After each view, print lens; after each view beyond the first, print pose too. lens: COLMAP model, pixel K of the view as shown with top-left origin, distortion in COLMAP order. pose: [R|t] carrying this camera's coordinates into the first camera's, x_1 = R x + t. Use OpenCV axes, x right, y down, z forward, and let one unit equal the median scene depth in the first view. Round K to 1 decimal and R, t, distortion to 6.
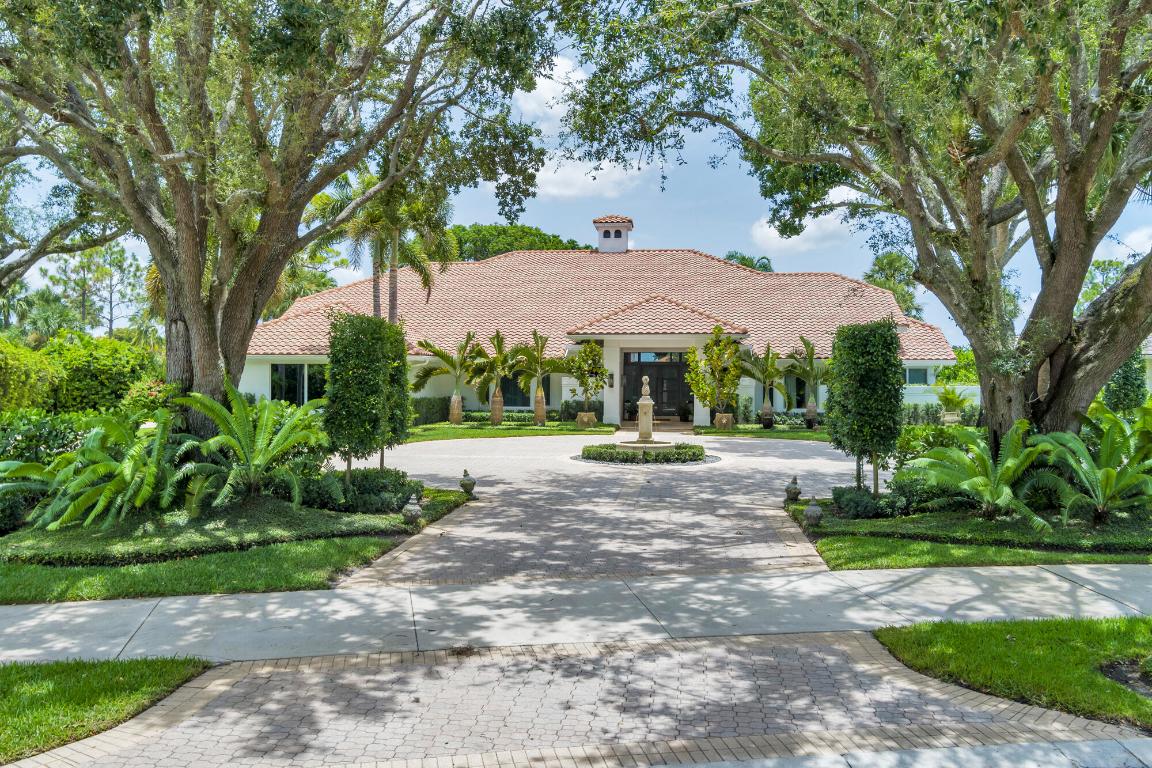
lens RADIAL K [[1024.8, 0, 576.0], [0, 1024.8, 359.7], [0, 0, 1]] dist [-0.010834, -0.002257]
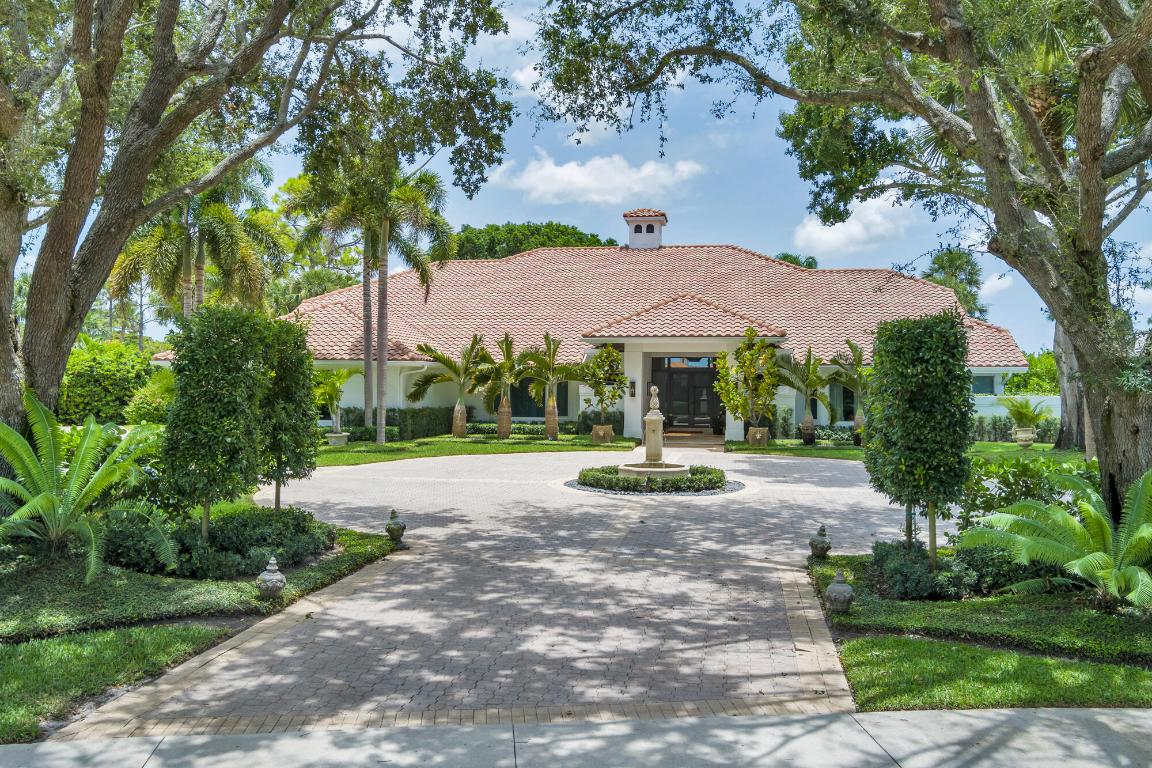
lens RADIAL K [[1024.8, 0, 576.0], [0, 1024.8, 359.7], [0, 0, 1]] dist [-0.010834, -0.002257]
pose [[0.998603, 0.001090, -0.052834, 0.058111], [-0.001325, 0.999989, -0.004404, -0.002270], [0.052829, 0.004467, 0.998594, 0.194955]]
